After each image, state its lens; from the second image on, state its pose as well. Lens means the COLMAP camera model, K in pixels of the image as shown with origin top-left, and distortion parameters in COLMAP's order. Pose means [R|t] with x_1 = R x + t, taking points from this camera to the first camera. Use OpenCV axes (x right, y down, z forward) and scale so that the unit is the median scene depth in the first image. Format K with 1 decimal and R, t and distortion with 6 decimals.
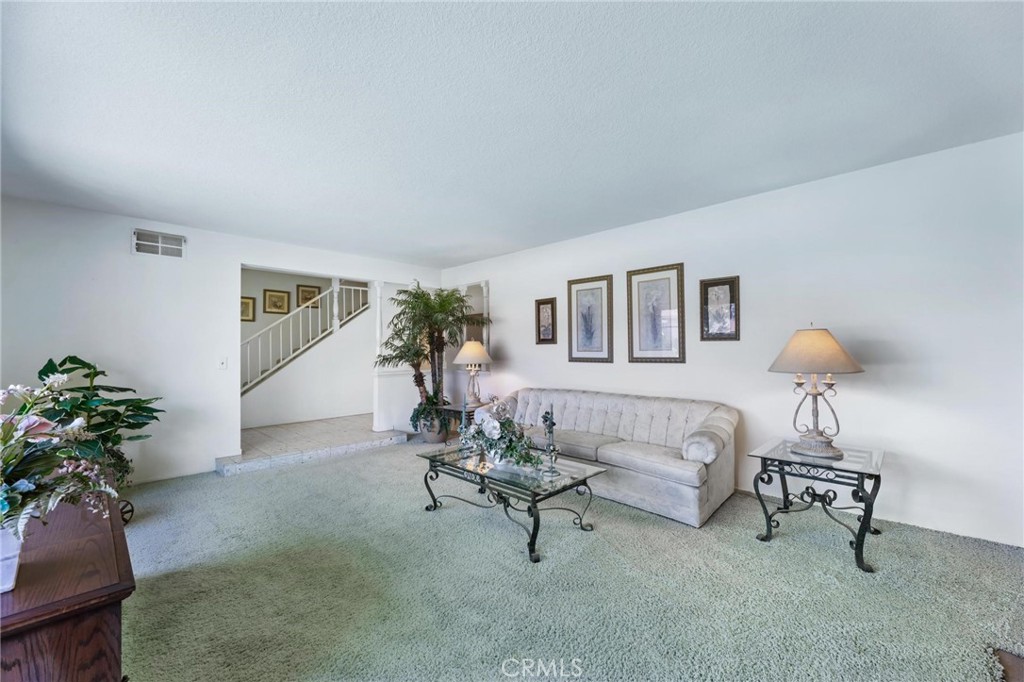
lens RADIAL K [[411.9, 0, 515.2], [0, 411.9, 343.9], [0, 0, 1]] dist [0.001648, -0.000376]
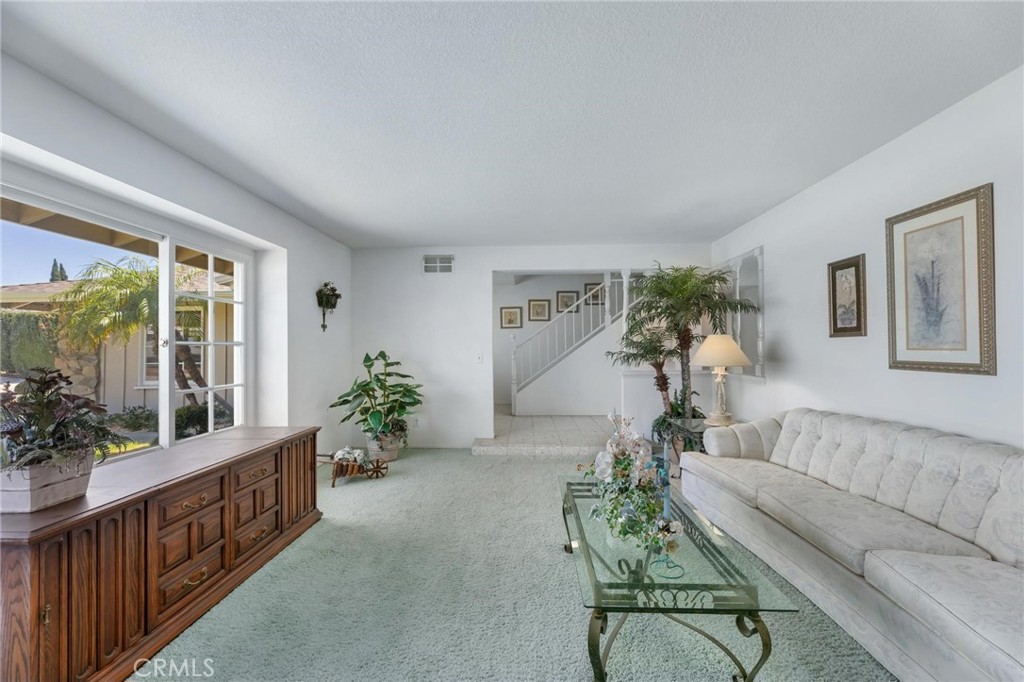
lens RADIAL K [[411.9, 0, 511.0], [0, 411.9, 343.4], [0, 0, 1]] dist [0.001648, -0.000376]
pose [[0.660401, -0.005281, -0.750895, 0.208567], [0.013353, 0.999900, 0.004712, 0.001146], [0.750795, -0.013138, 0.660405, 0.268314]]
